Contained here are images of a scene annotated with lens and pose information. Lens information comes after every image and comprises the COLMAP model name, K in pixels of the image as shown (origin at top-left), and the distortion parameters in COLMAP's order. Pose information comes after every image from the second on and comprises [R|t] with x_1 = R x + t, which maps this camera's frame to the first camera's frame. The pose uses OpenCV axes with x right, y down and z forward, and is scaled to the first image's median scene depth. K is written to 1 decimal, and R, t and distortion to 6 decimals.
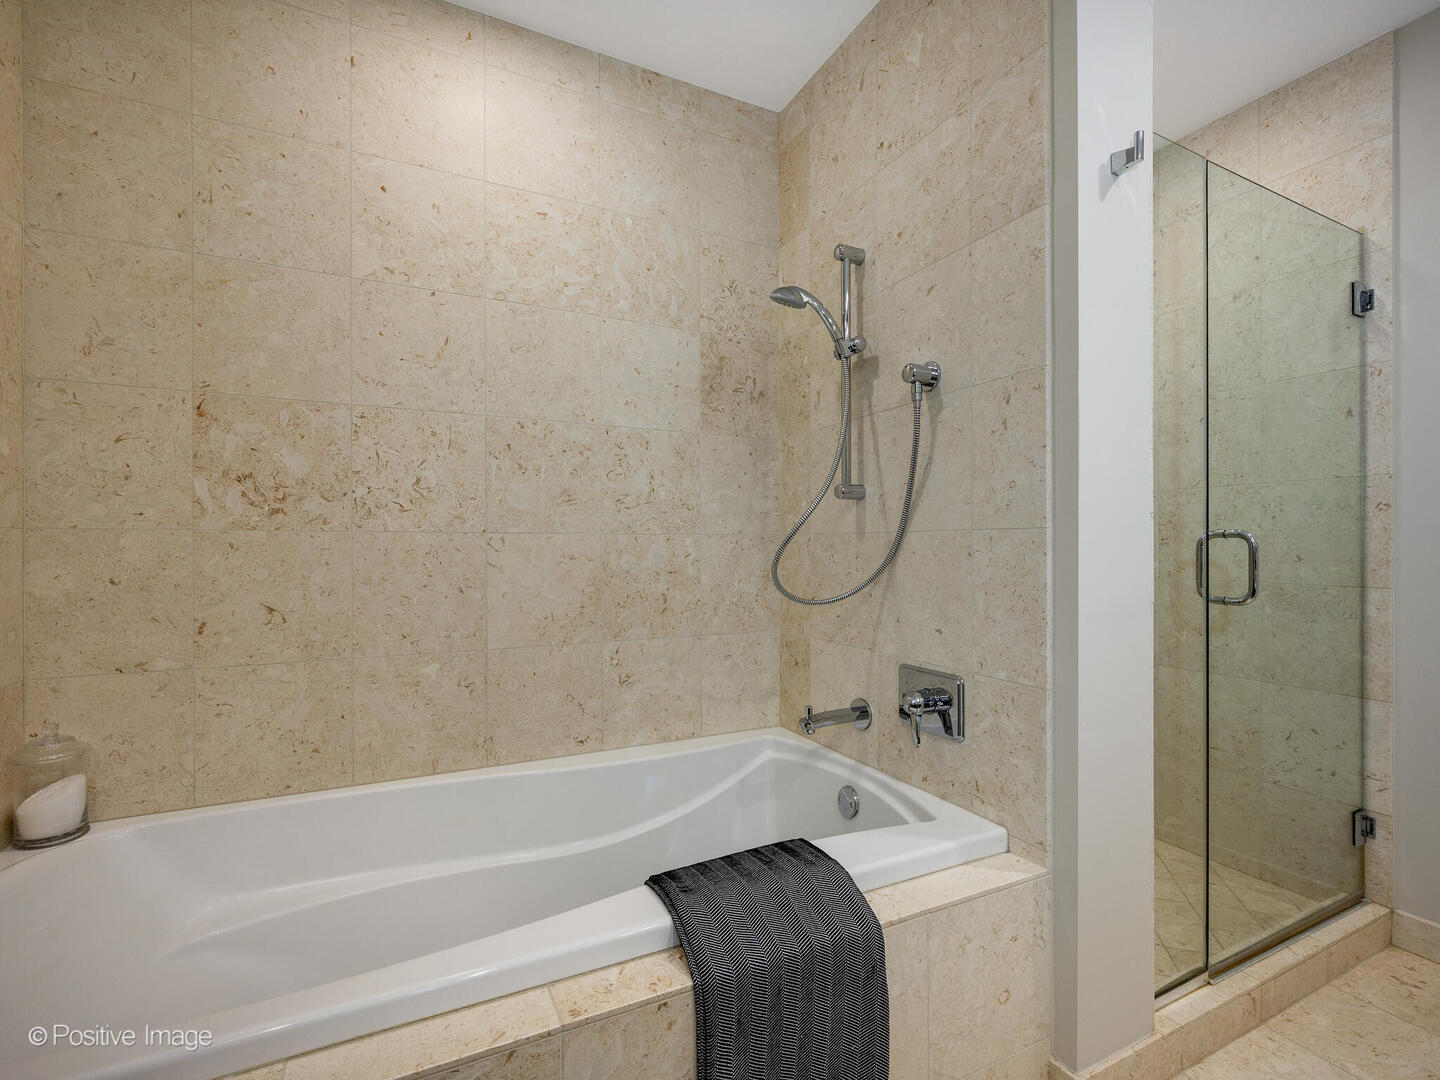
lens RADIAL K [[652.3, 0, 719.4], [0, 652.3, 546.9], [0, 0, 1]] dist [-0.001012, -0.000054]
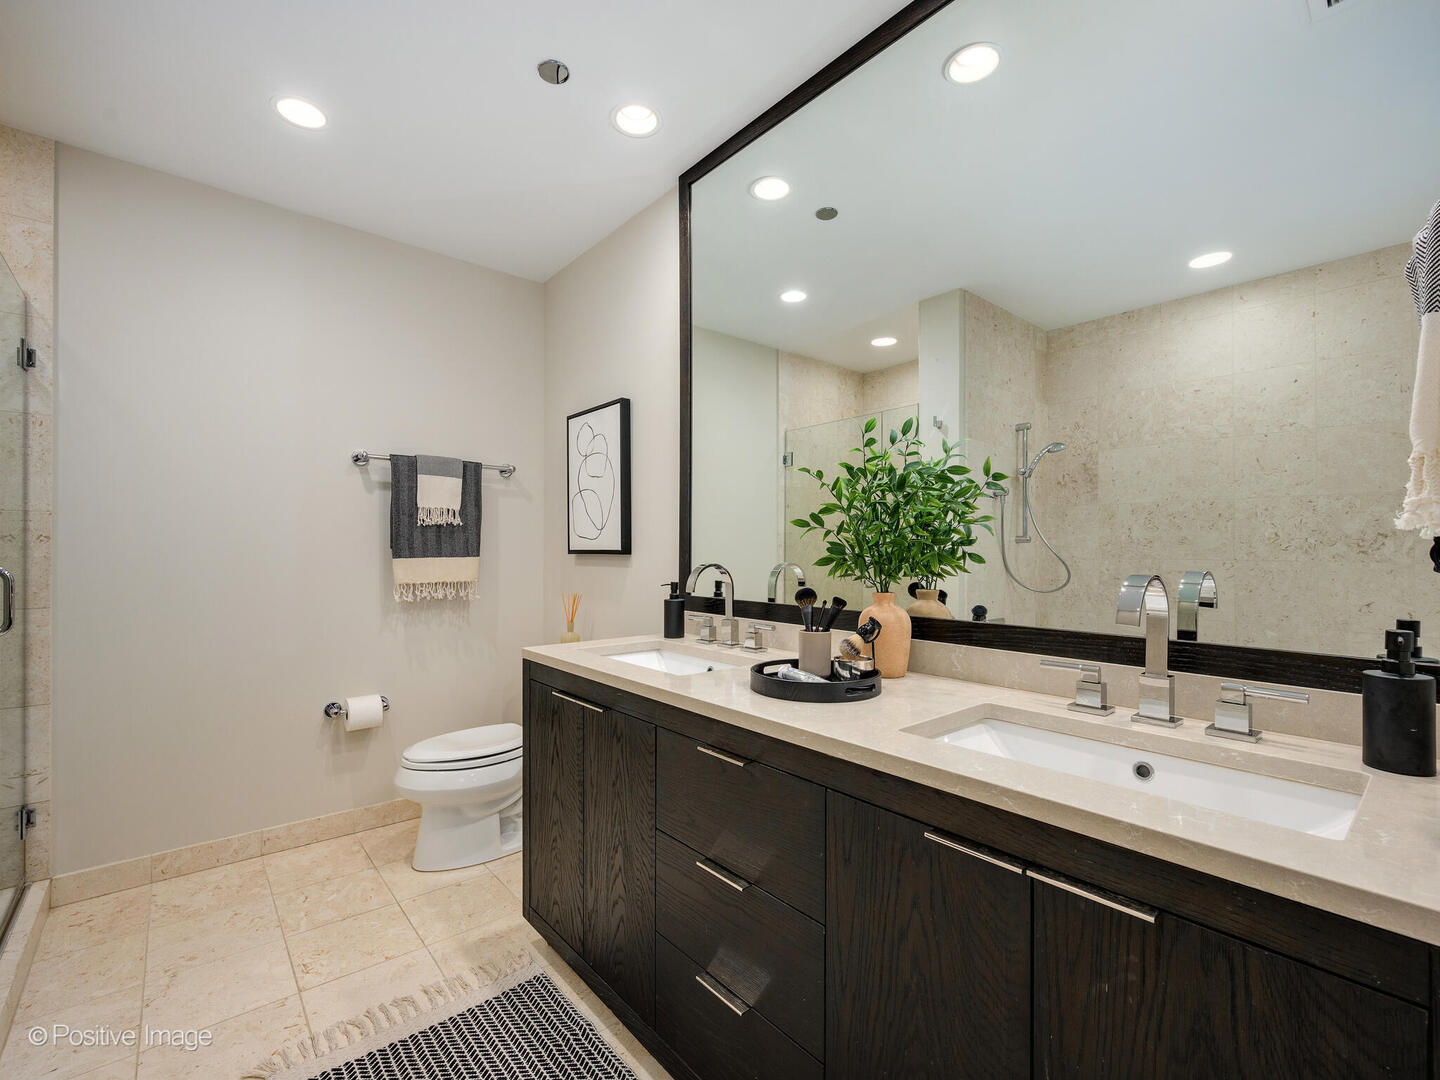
lens RADIAL K [[652.3, 0, 718.5], [0, 652.3, 542.7], [0, 0, 1]] dist [-0.001012, -0.000054]
pose [[-0.236066, 0.003348, 0.971731, -0.399637], [0.002408, 0.999993, -0.002860, -0.047269], [-0.971734, 0.001664, -0.236072, 0.096785]]
